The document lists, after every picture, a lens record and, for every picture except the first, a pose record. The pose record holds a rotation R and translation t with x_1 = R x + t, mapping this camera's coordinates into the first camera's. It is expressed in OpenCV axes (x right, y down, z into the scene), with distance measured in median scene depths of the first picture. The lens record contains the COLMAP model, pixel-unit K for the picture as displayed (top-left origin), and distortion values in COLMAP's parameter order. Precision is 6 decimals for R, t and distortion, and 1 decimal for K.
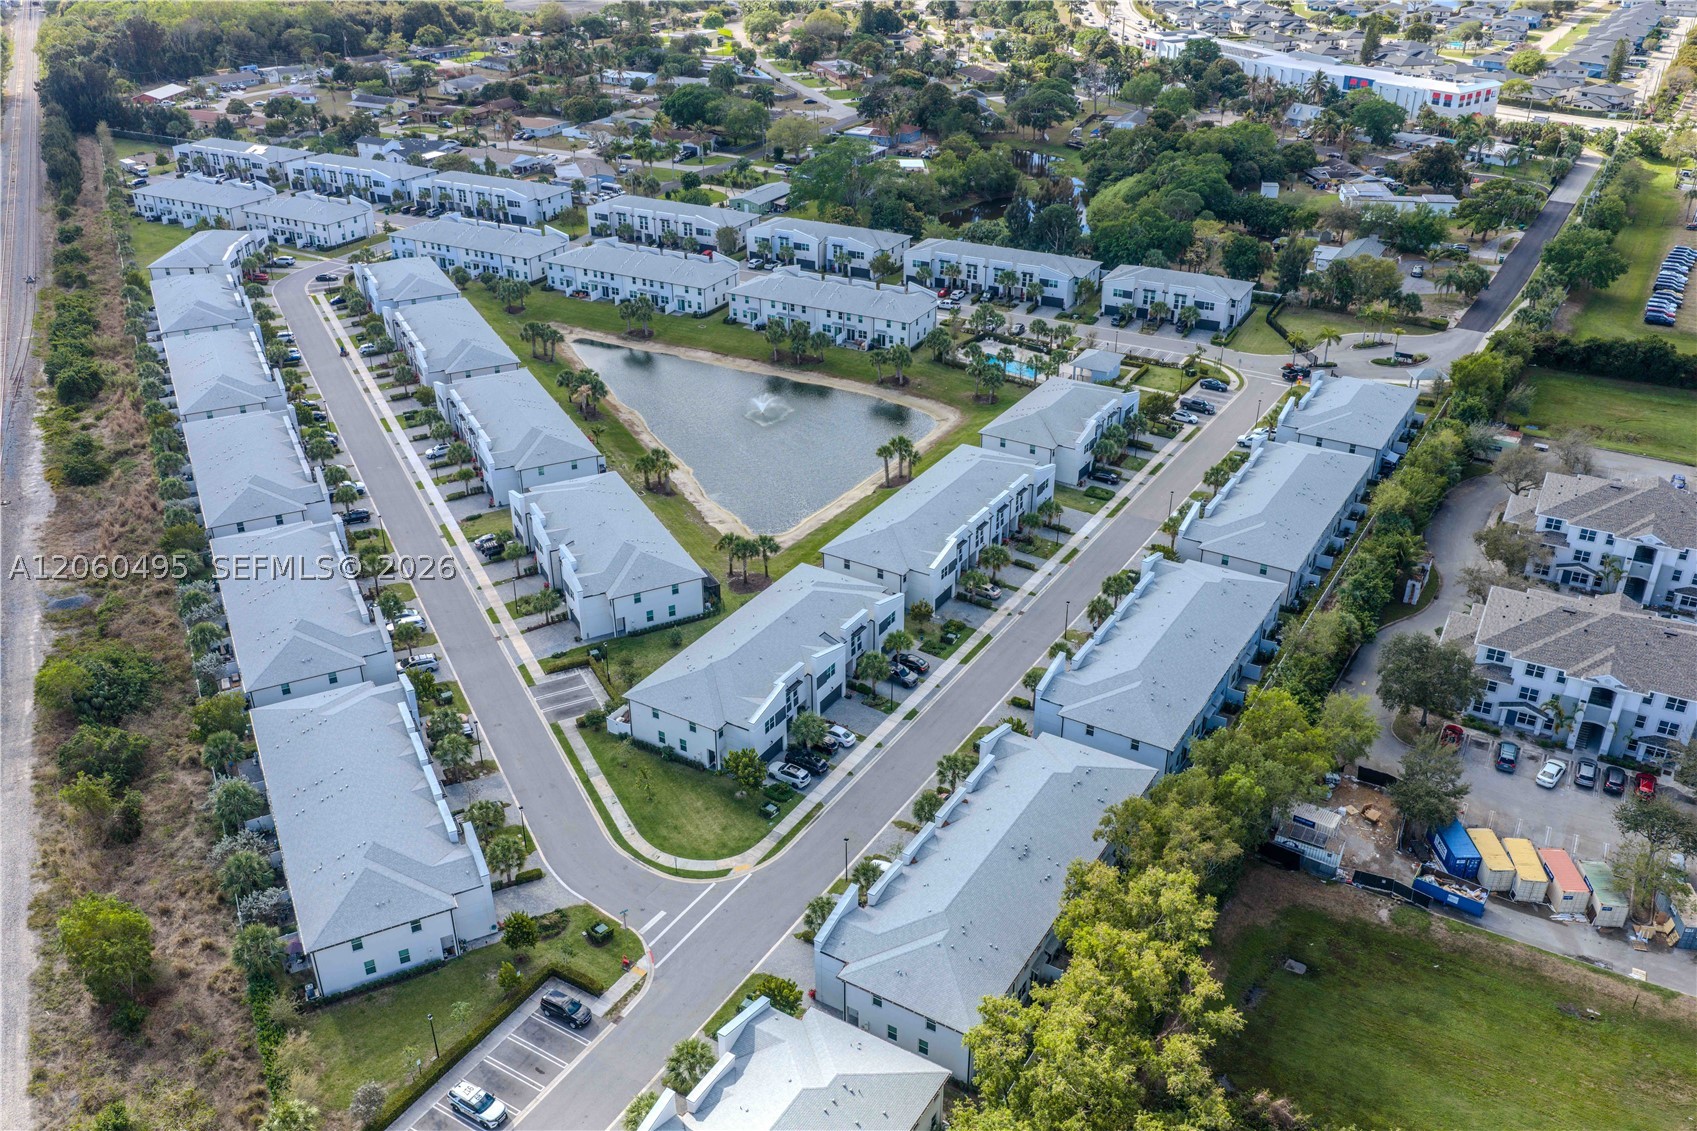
lens RADIAL K [[1385.5, 0, 843.8], [0, 1385.5, 559.2], [0, 0, 1]] dist [0.003462, -0.012636]
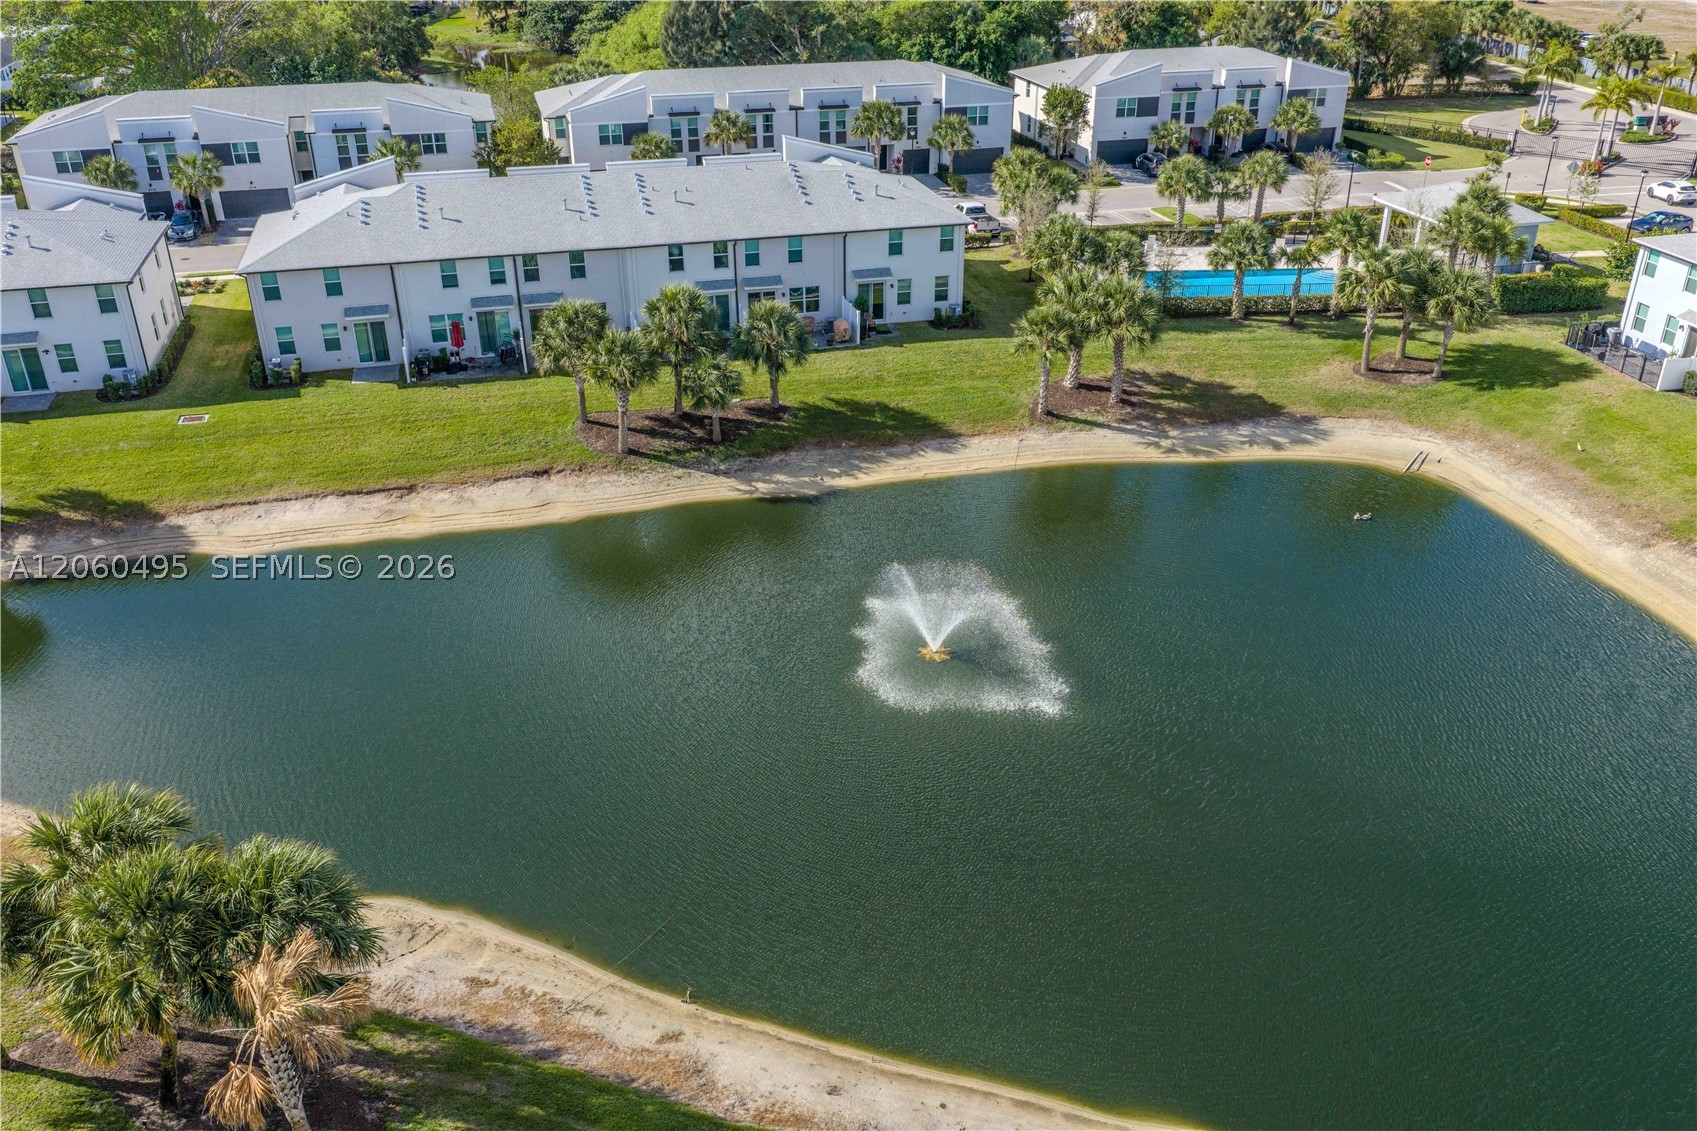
lens RADIAL K [[1385.5, 0, 843.8], [0, 1385.5, 559.2], [0, 0, 1]] dist [0.003462, -0.012636]
pose [[0.733004, -0.313505, 0.603671, -0.137529], [0.324398, 0.941151, 0.094871, -0.101038], [-0.597889, 0.126289, 0.791568, 0.570395]]
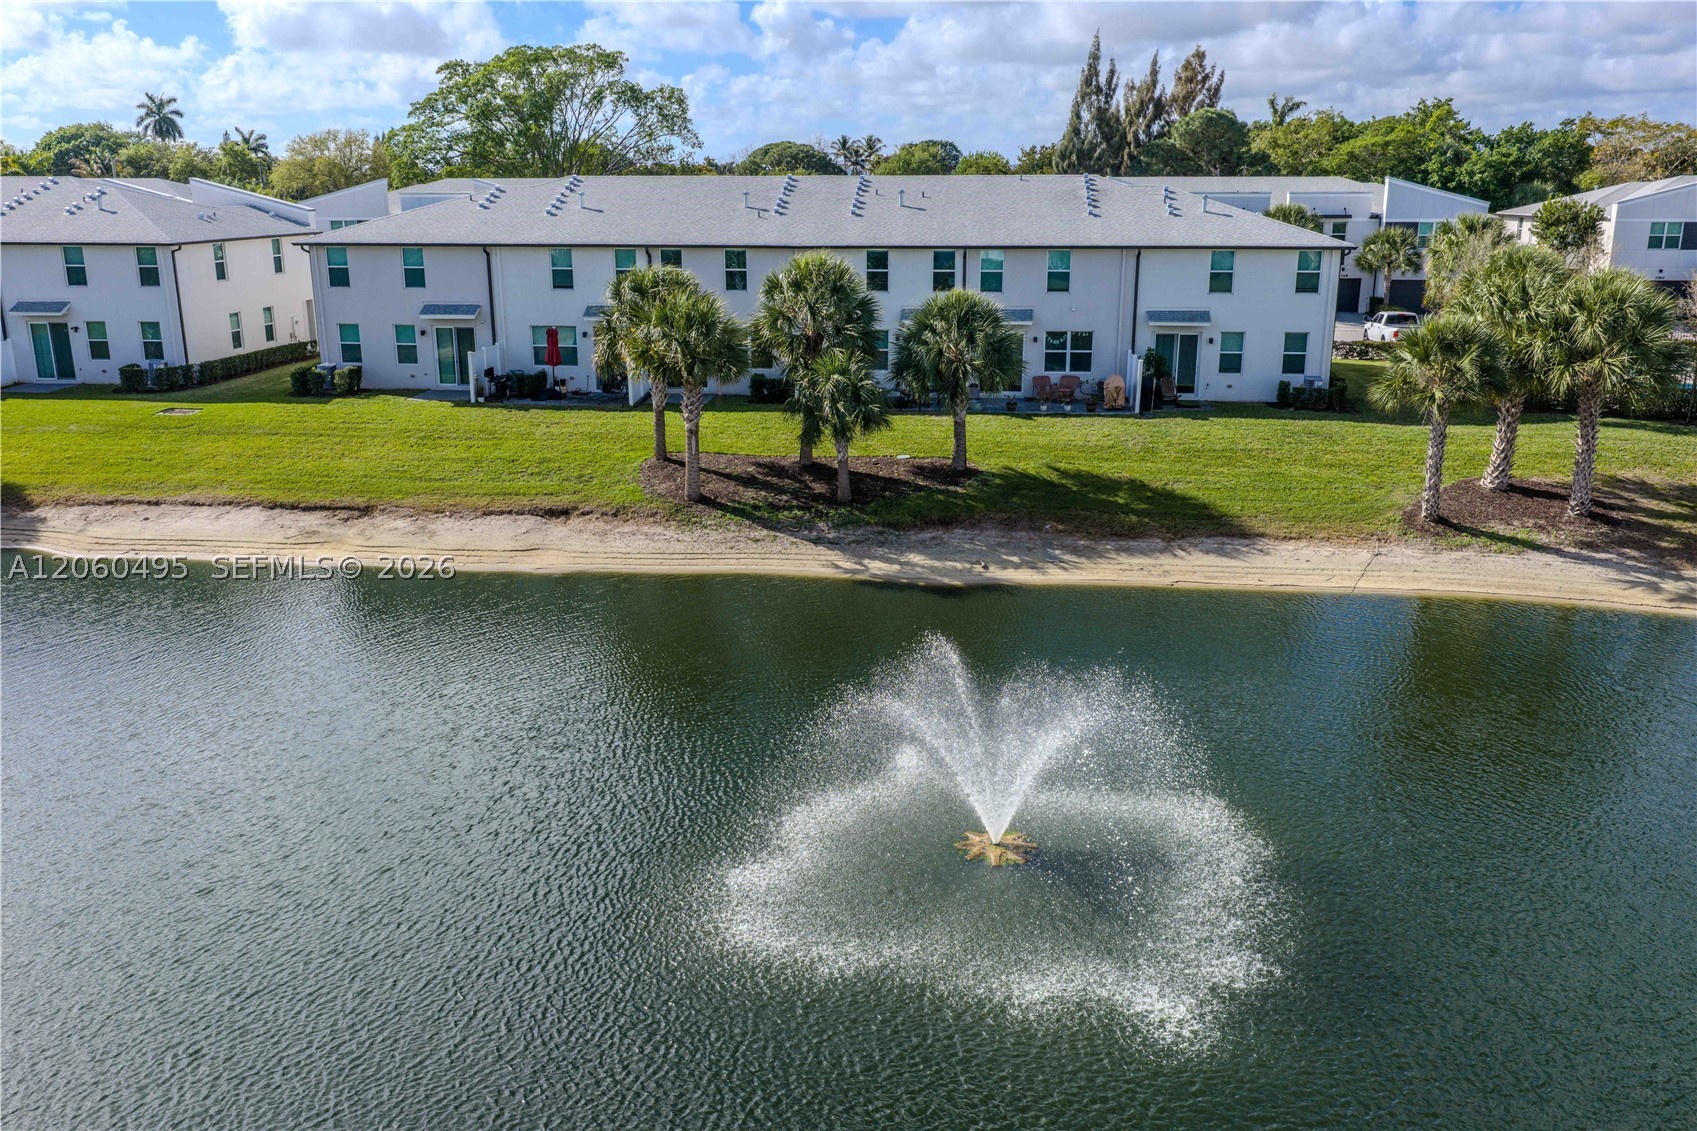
lens RADIAL K [[1383.2, 0, 849.2], [0, 1383.2, 587.2], [0, 0, 1]] dist [0.005498, -0.017473]
pose [[0.925437, -0.104870, 0.364100, -0.069386], [0.178497, 0.968290, -0.174795, -0.075127], [-0.334224, 0.226753, 0.914810, 0.627341]]
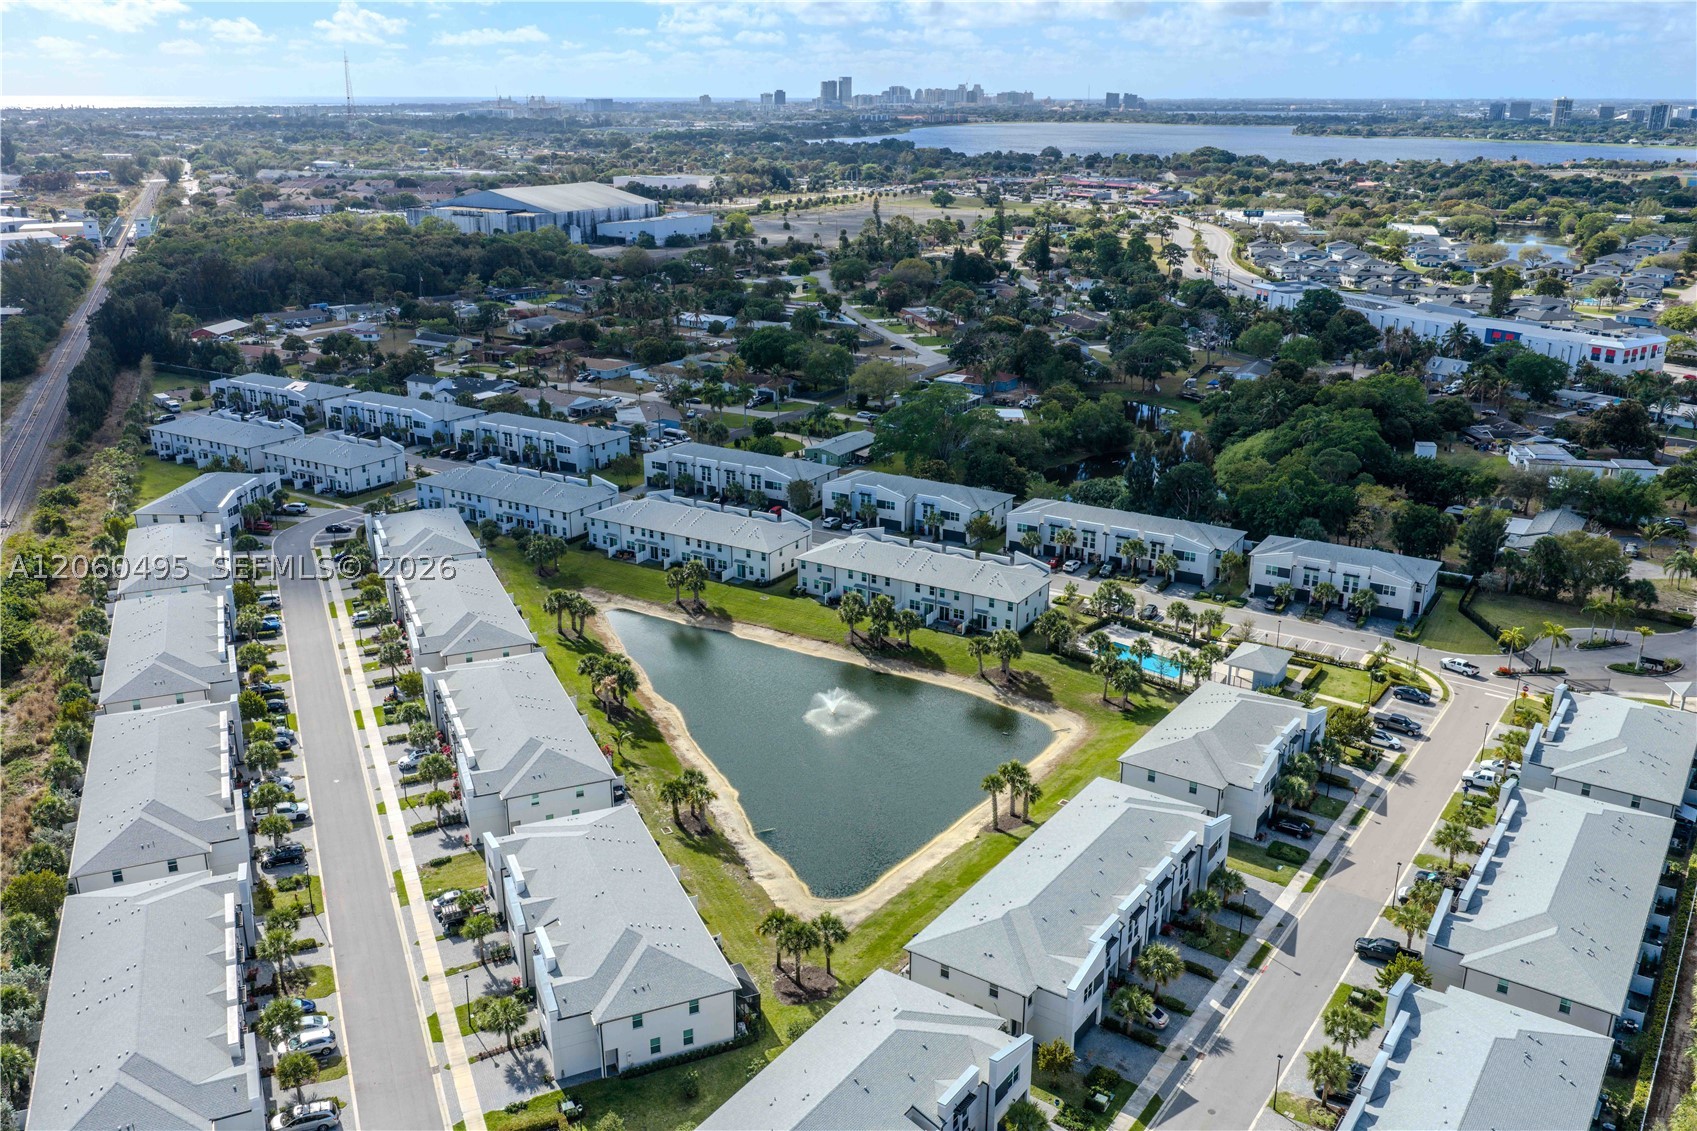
lens RADIAL K [[1383.2, 0, 849.2], [0, 1383.2, 587.2], [0, 0, 1]] dist [0.005498, -0.017473]
pose [[0.998404, 0.024169, -0.051044, -0.007354], [-0.031652, 0.987981, -0.151302, -0.039709], [0.046773, 0.152676, 0.987169, 0.143147]]
